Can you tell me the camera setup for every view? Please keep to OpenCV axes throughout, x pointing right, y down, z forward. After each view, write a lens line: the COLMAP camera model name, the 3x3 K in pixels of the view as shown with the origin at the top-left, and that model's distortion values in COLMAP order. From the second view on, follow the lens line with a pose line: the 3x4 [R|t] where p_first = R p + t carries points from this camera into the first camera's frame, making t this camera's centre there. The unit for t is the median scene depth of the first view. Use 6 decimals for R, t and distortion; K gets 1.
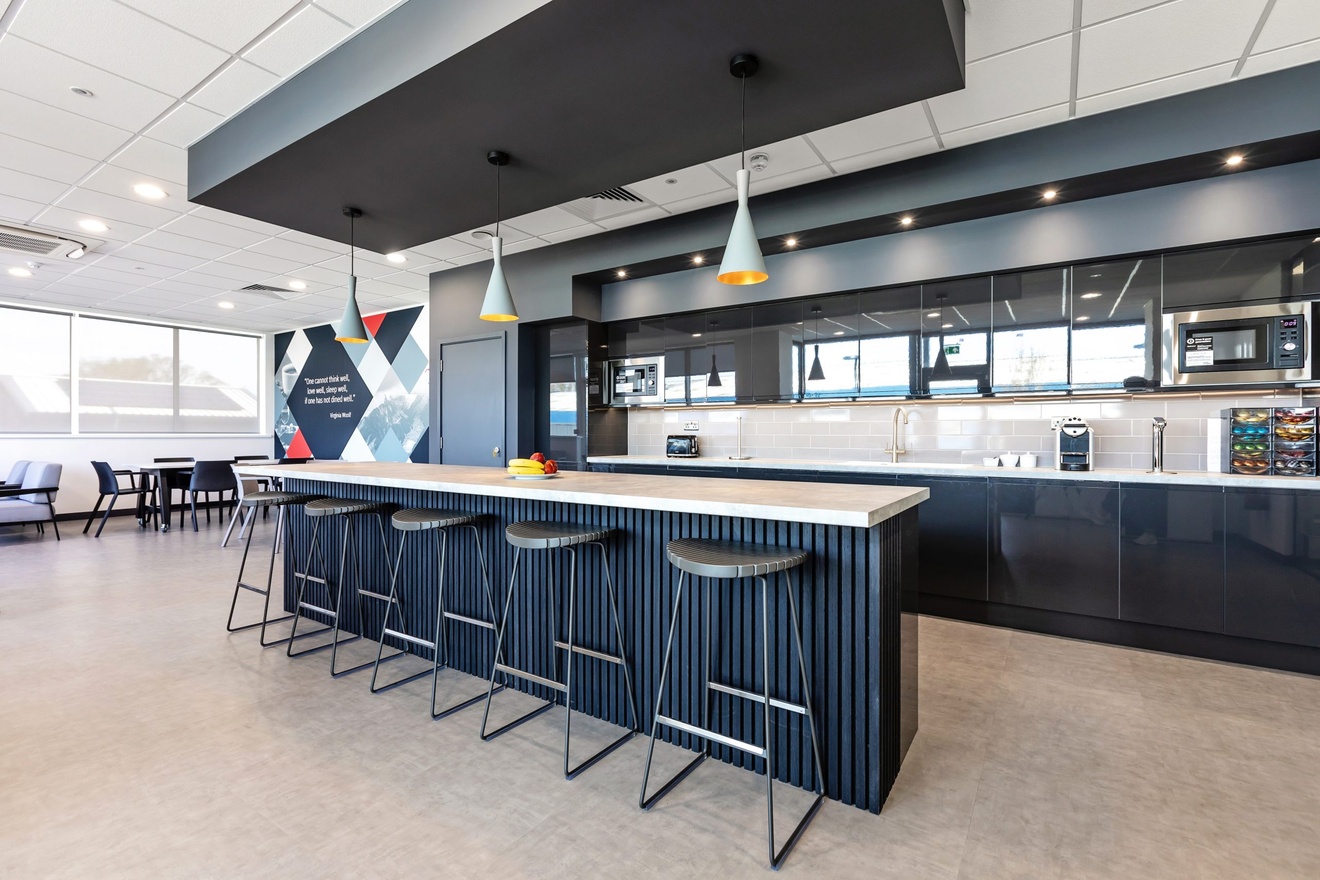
lens RADIAL K [[594.1, 0, 653.4], [0, 594.1, 432.7], [0, 0, 1]] dist [0.002478, -0.001997]
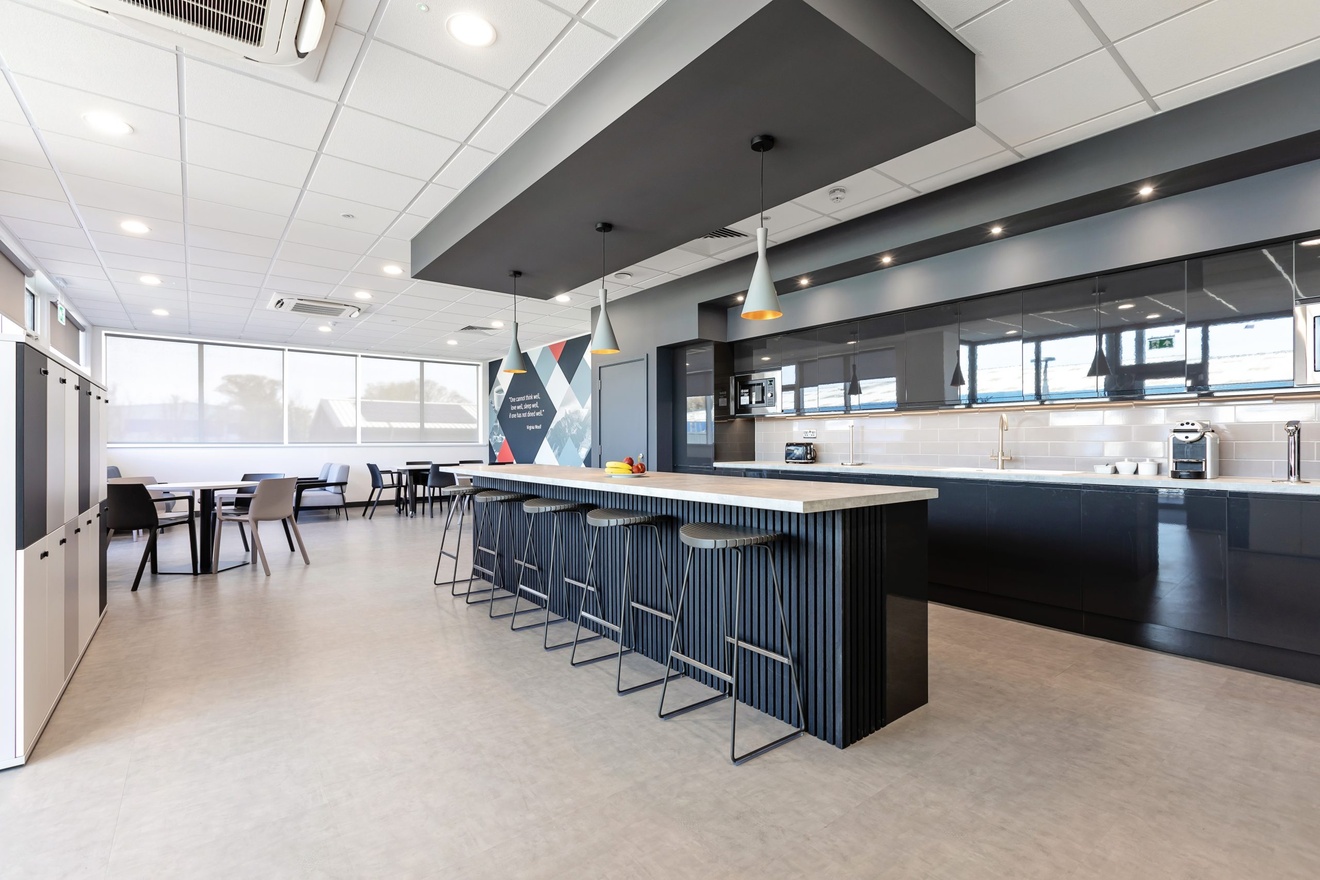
lens RADIAL K [[594.1, 0, 667.2], [0, 594.1, 440.8], [0, 0, 1]] dist [0.002478, -0.001997]
pose [[0.952047, -0.004974, -0.305911, 0.201376], [0.005136, 0.999987, -0.000277, -0.000001], [0.305909, -0.001308, 0.952060, -0.139429]]
